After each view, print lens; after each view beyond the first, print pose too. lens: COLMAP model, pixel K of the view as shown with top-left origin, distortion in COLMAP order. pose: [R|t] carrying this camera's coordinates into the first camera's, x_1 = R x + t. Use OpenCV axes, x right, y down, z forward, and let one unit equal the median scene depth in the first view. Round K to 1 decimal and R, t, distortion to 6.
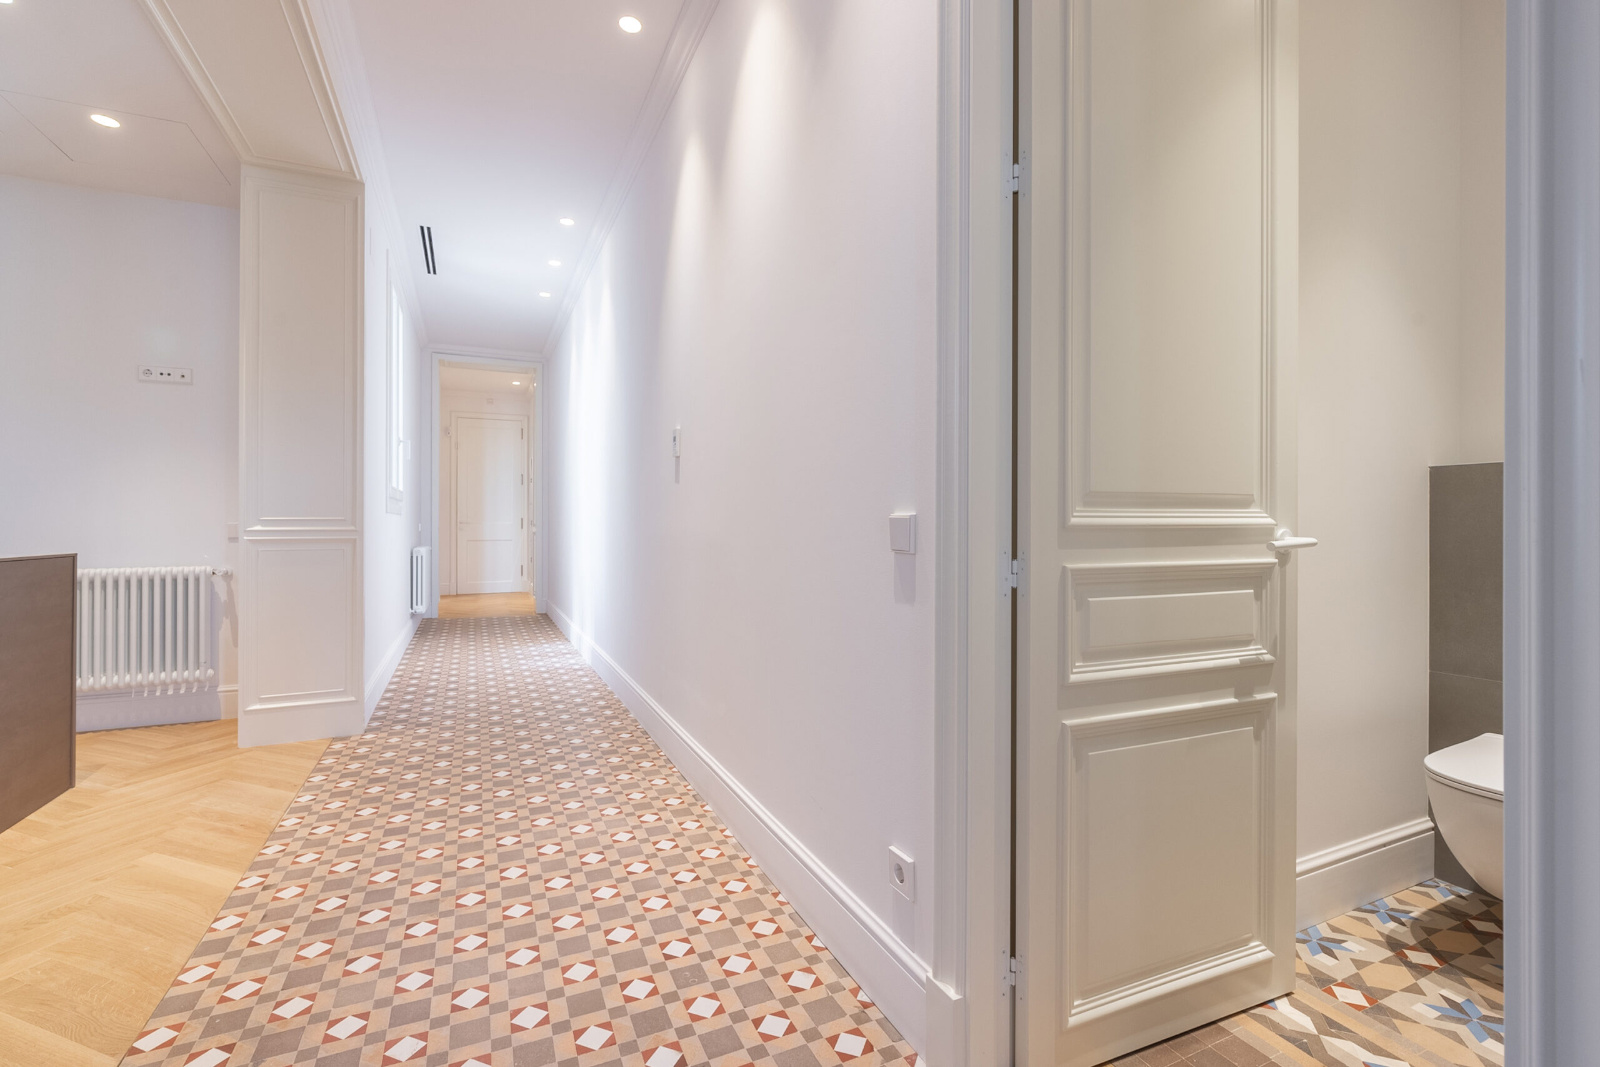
lens RADIAL K [[711.4, 0, 797.0], [0, 711.4, 521.4], [0, 0, 1]] dist [0.000491, 0.000503]
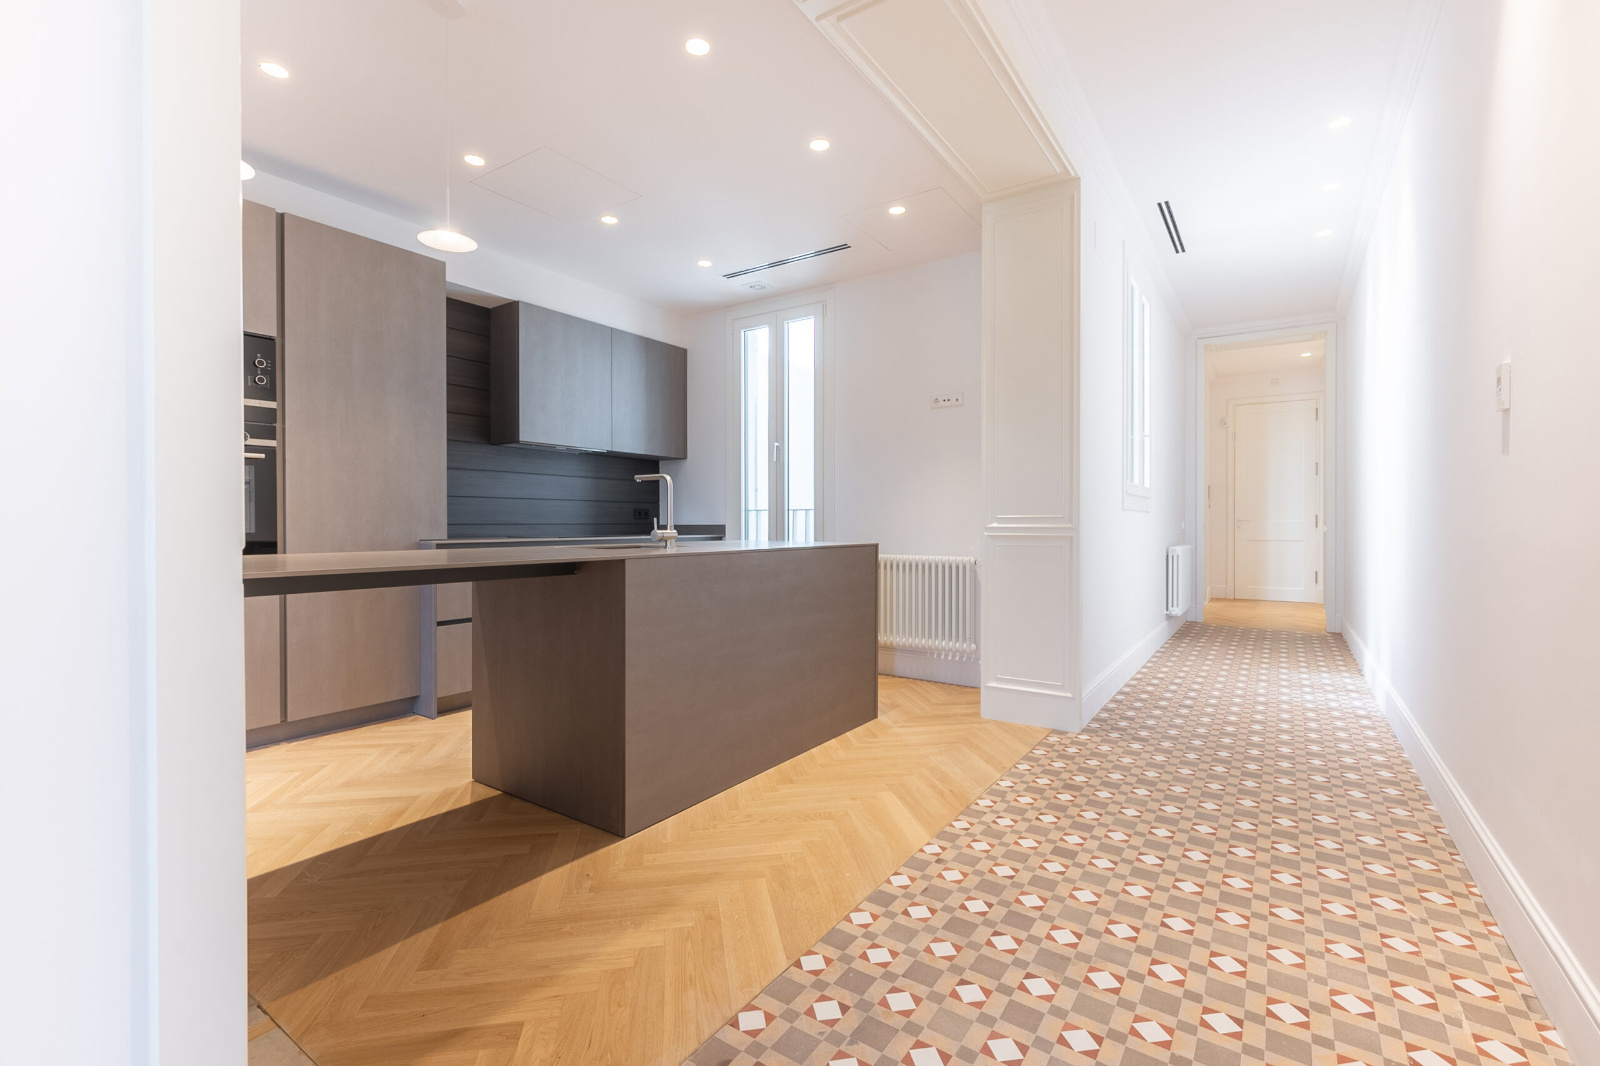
lens RADIAL K [[703.0, 0, 800.2], [0, 703.0, 521.3], [0, 0, 1]] dist [0.000470, 0.000085]
pose [[0.514014, 0.000855, -0.857781, 0.039257], [0.001582, 0.999997, 0.001945, 0.001022], [0.857780, -0.002357, 0.514011, 0.203905]]
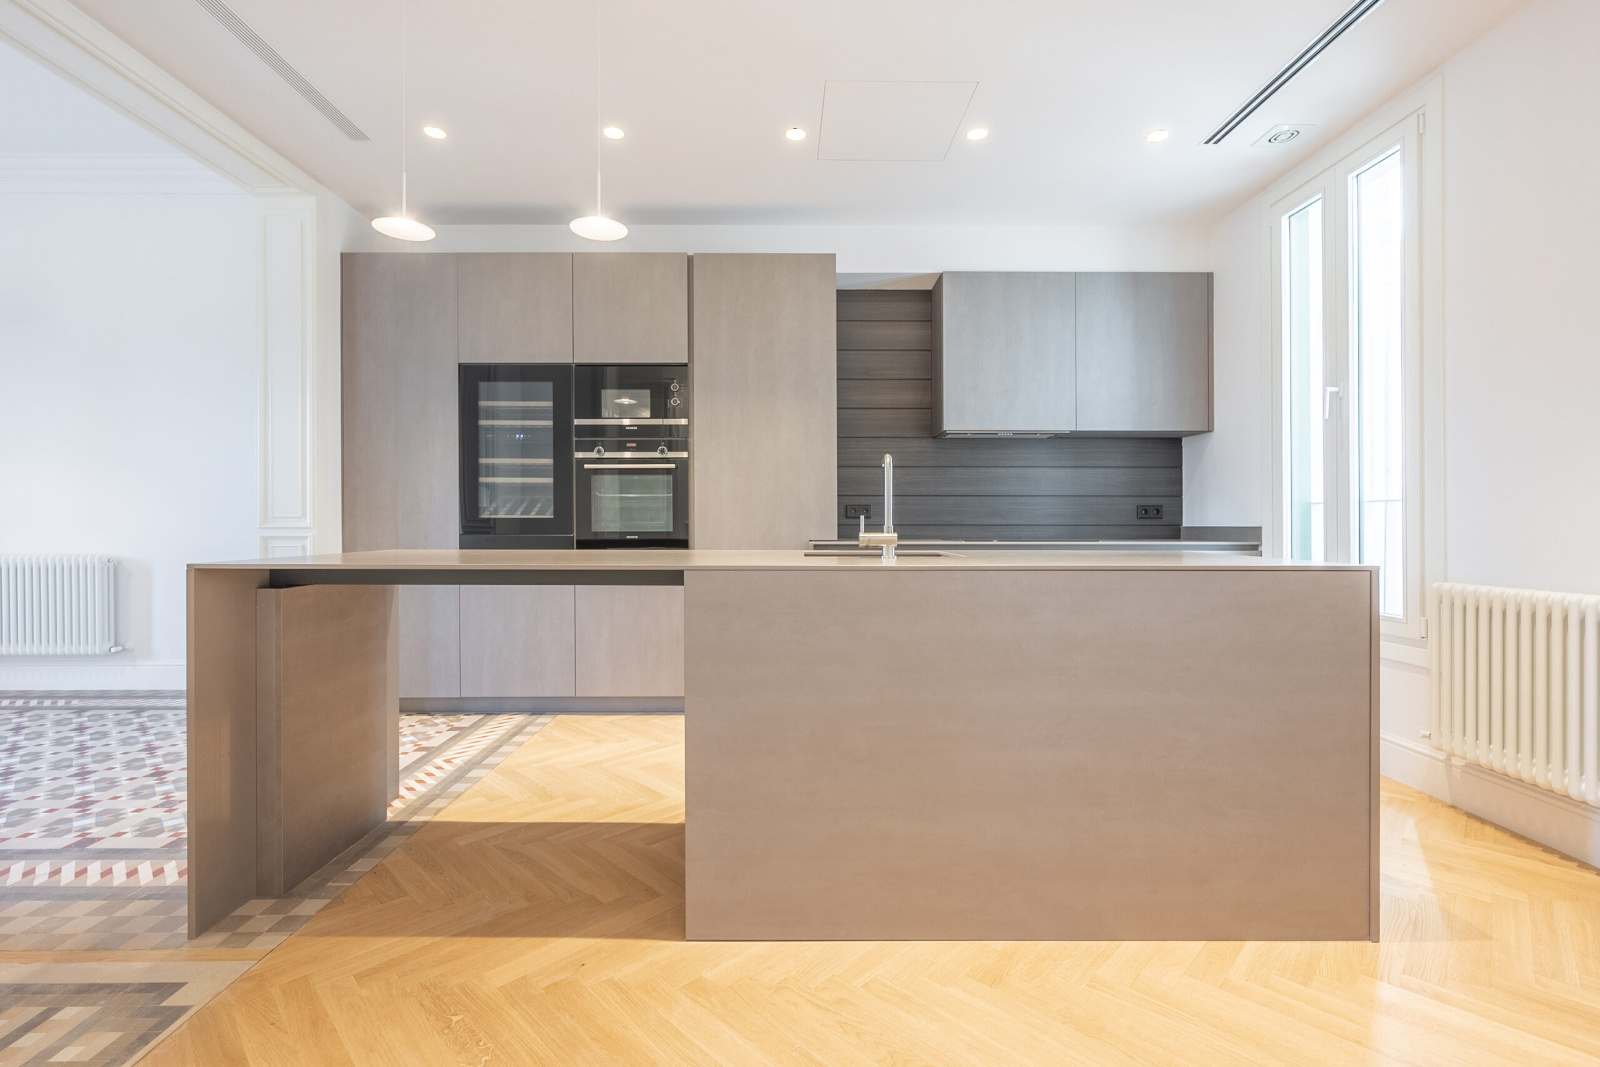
lens RADIAL K [[711.4, 0, 797.0], [0, 711.4, 521.4], [0, 0, 1]] dist [0.000491, 0.000503]
pose [[-0.410100, -0.001089, -0.912040, -0.241253], [0.001605, 0.999997, -0.001916, 0.004853], [0.912039, -0.002250, -0.410097, 0.803009]]
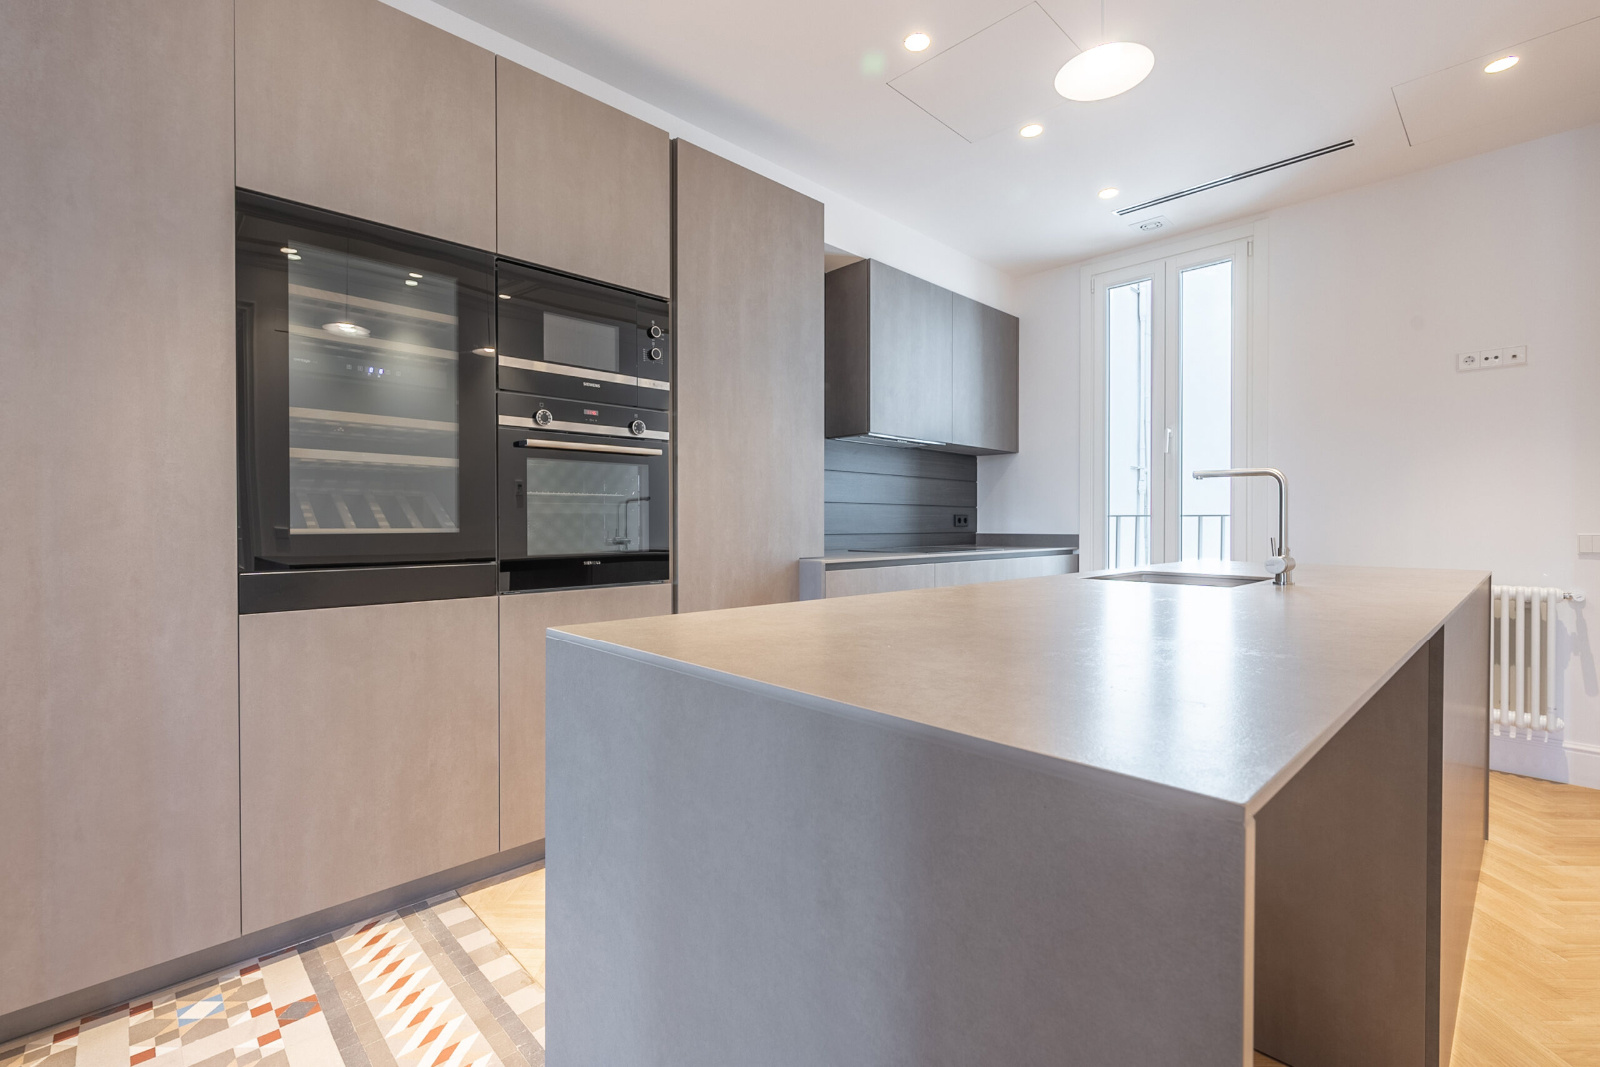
lens RADIAL K [[711.4, 0, 797.0], [0, 711.4, 521.4], [0, 0, 1]] dist [0.000491, 0.000503]
pose [[0.337039, 0.000226, -0.941491, -0.485751], [0.000835, 1.000000, 0.000539, -0.017180], [0.941490, -0.000968, 0.337039, -0.089471]]
